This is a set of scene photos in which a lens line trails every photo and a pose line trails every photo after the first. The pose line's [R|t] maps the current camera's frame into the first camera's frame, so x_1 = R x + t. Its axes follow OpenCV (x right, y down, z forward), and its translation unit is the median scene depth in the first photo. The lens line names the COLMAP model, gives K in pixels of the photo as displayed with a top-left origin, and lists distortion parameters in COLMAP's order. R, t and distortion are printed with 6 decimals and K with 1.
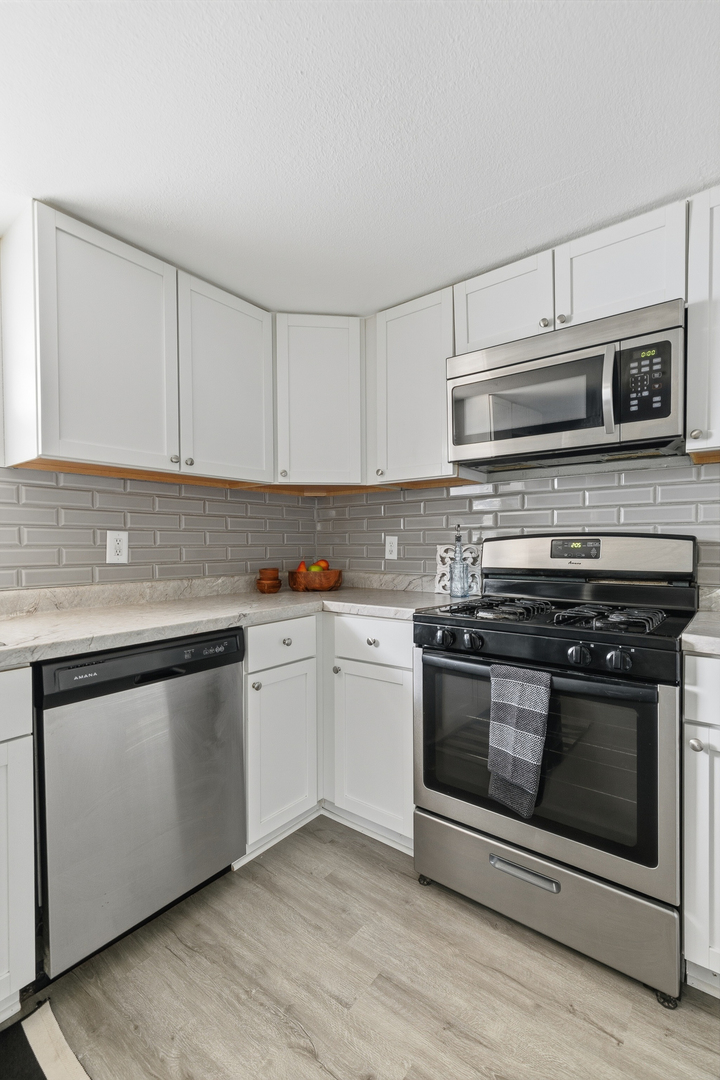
lens RADIAL K [[486.8, 0, 357.4], [0, 486.8, 547.6], [0, 0, 1]] dist [0.009530, -0.002625]
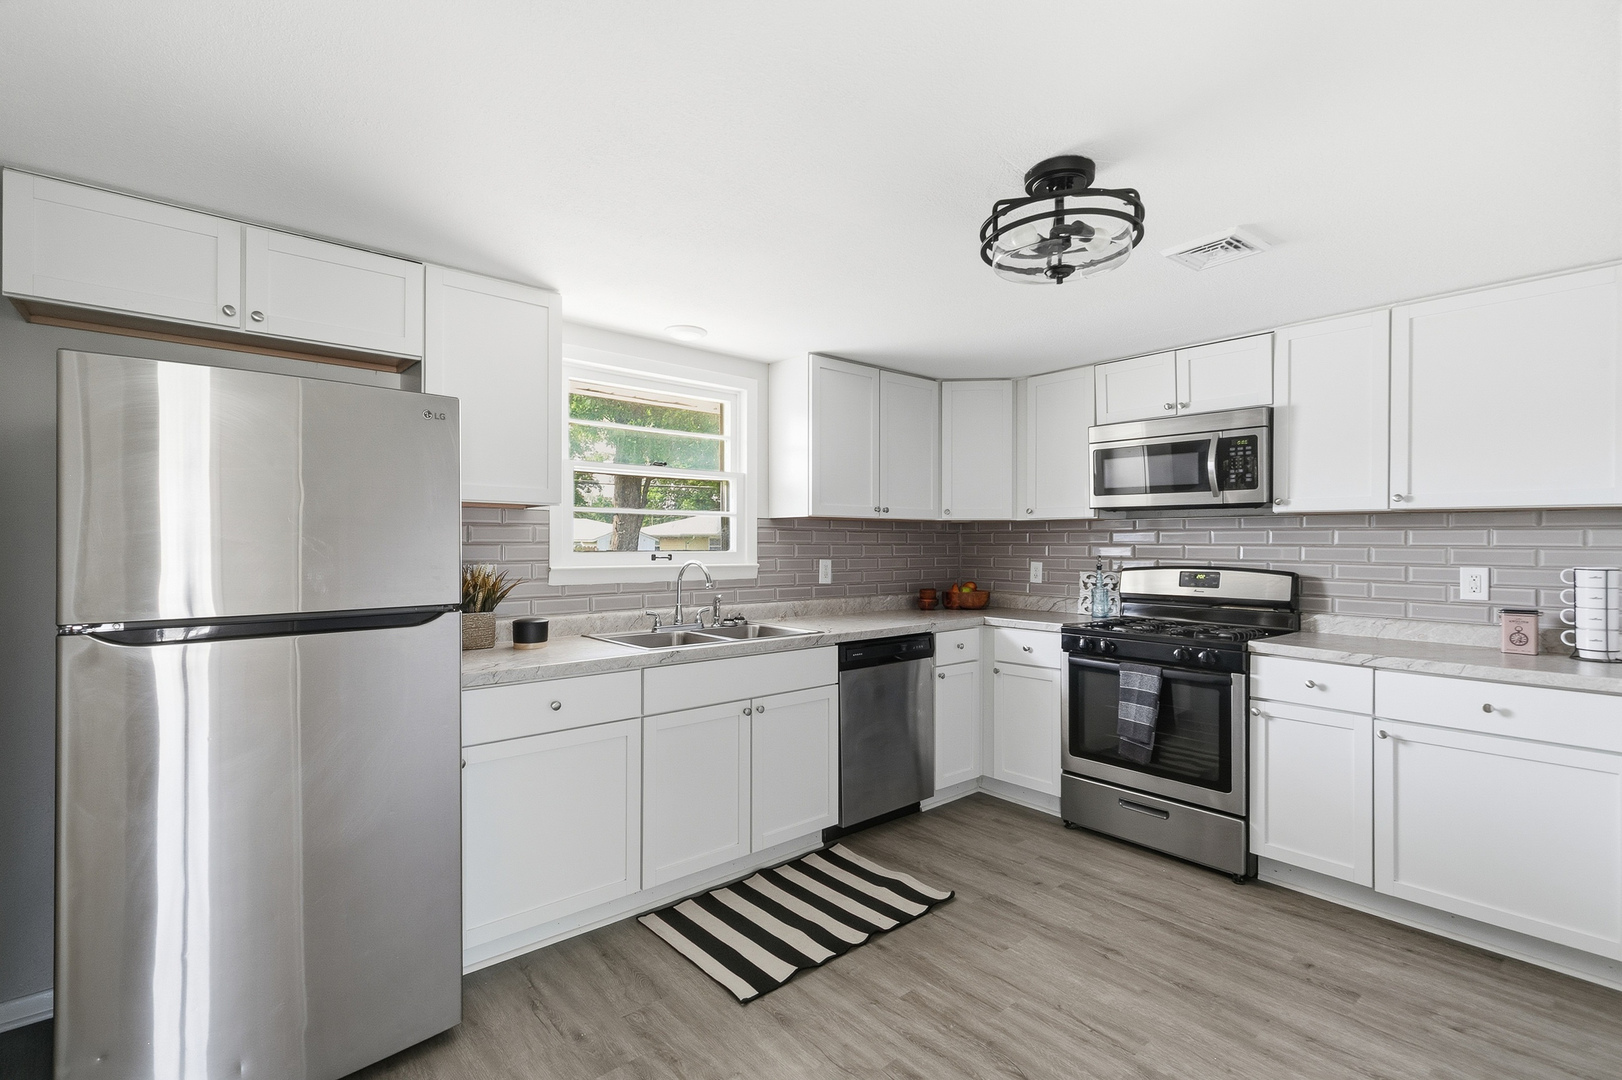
lens RADIAL K [[731.2, 0, 808.2], [0, 731.2, 541.8], [0, 0, 1]] dist [0.009530, -0.002625]
pose [[0.982260, 0.008330, -0.187337, -0.182061], [-0.010478, 0.999890, -0.010476, -0.065539], [0.187229, 0.012253, 0.982240, -1.039704]]
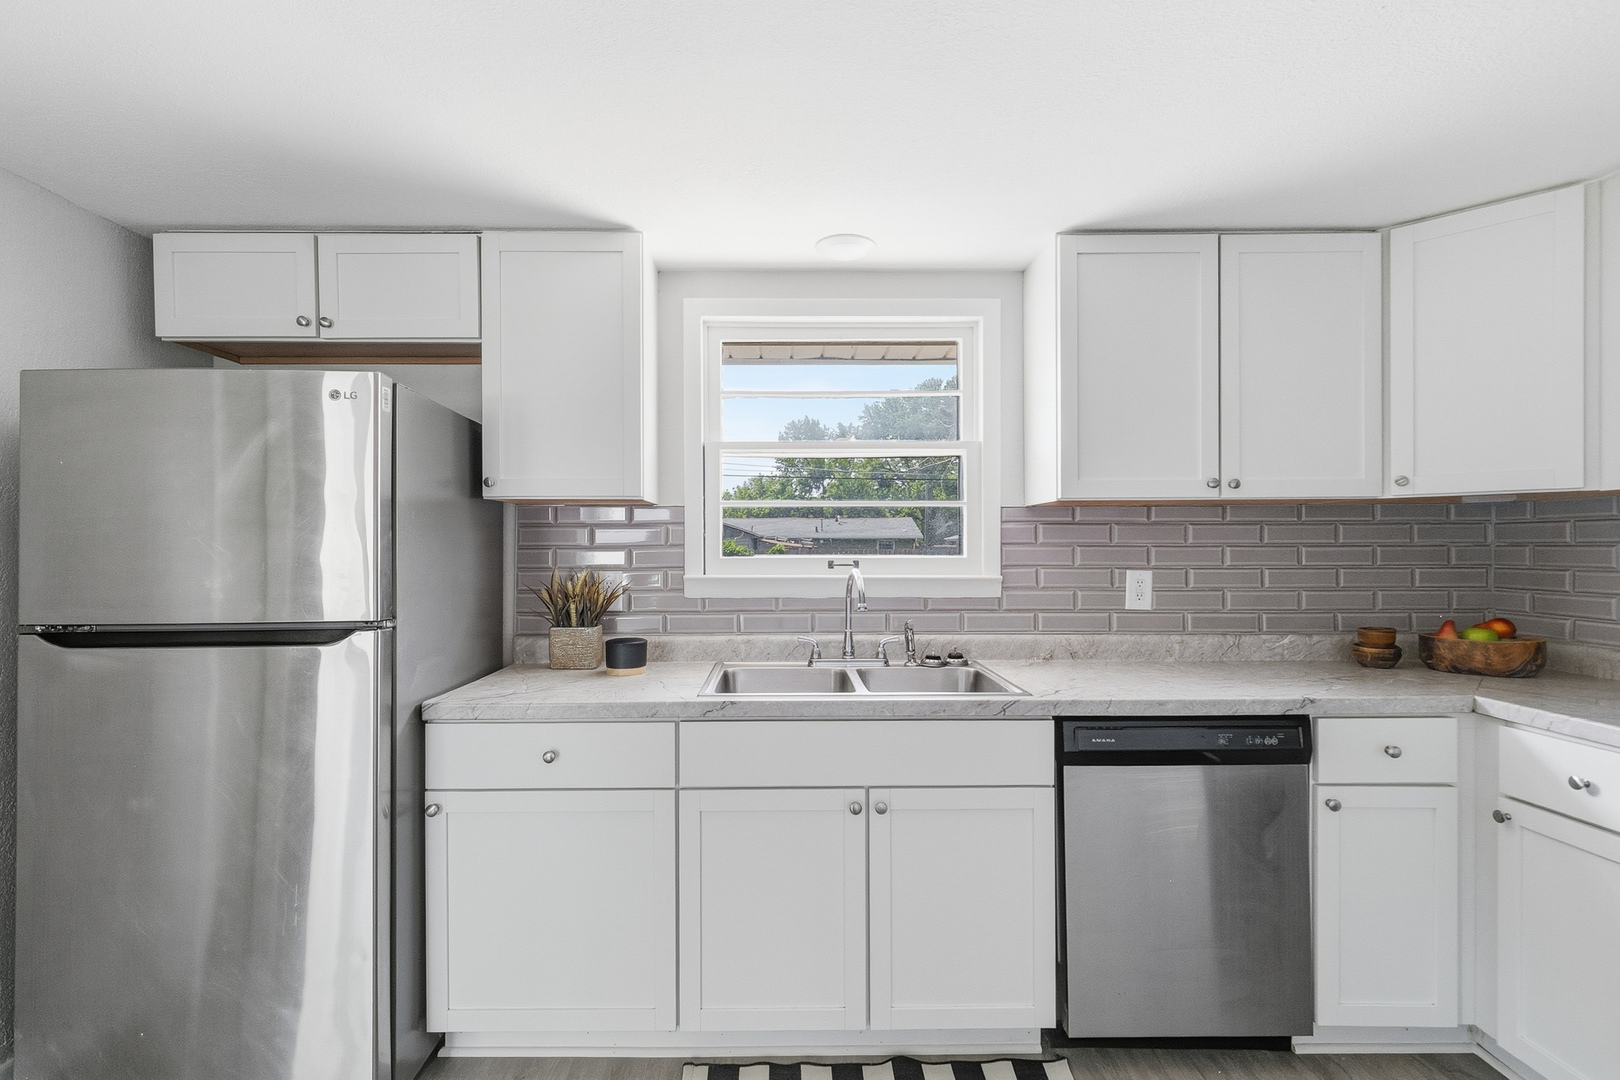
lens RADIAL K [[759.7, 0, 794.5], [0, 759.7, 547.1], [0, 0, 1]] dist [0.007715, -0.000348]
pose [[0.632162, 0.007195, -0.774803, 0.141995], [-0.009431, 0.999954, 0.001591, -0.075147], [0.774779, 0.006301, 0.632201, -0.275565]]
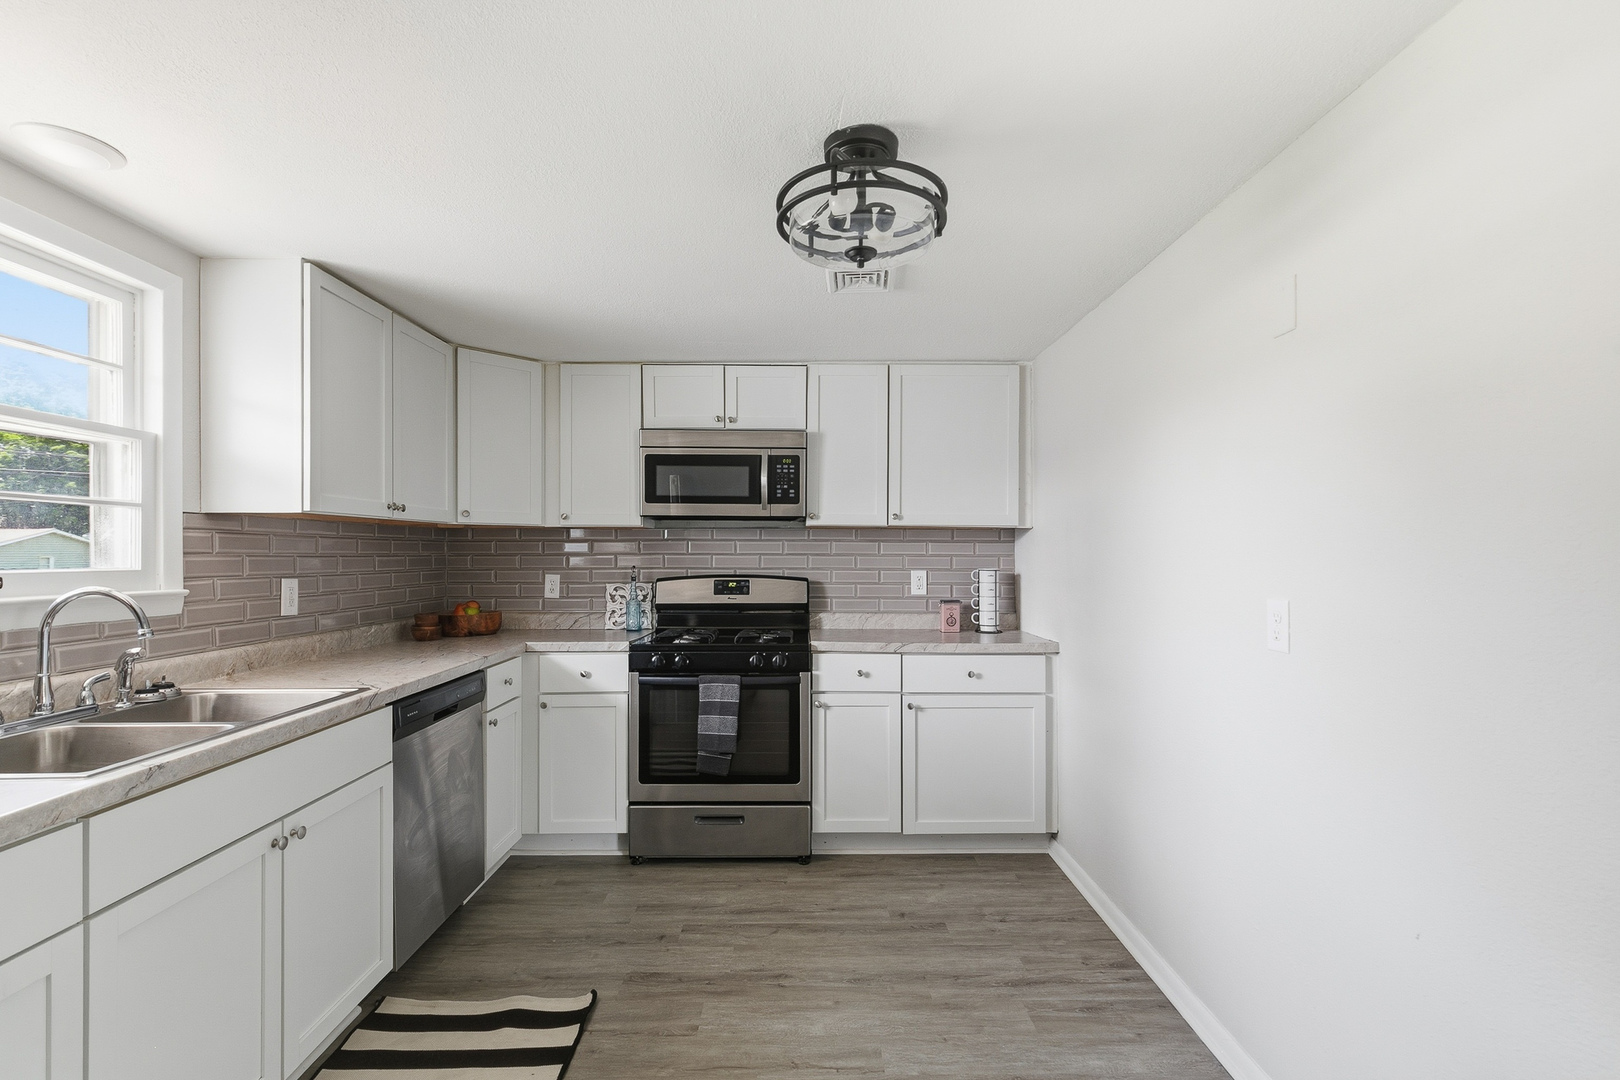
lens RADIAL K [[730.3, 0, 798.0], [0, 730.3, 553.5], [0, 0, 1]] dist [0.009530, -0.002625]
pose [[0.784612, 0.006286, 0.619956, -0.645733], [0.002444, 0.999909, -0.013231, -0.064347], [-0.619983, 0.011896, 0.784525, -0.658145]]
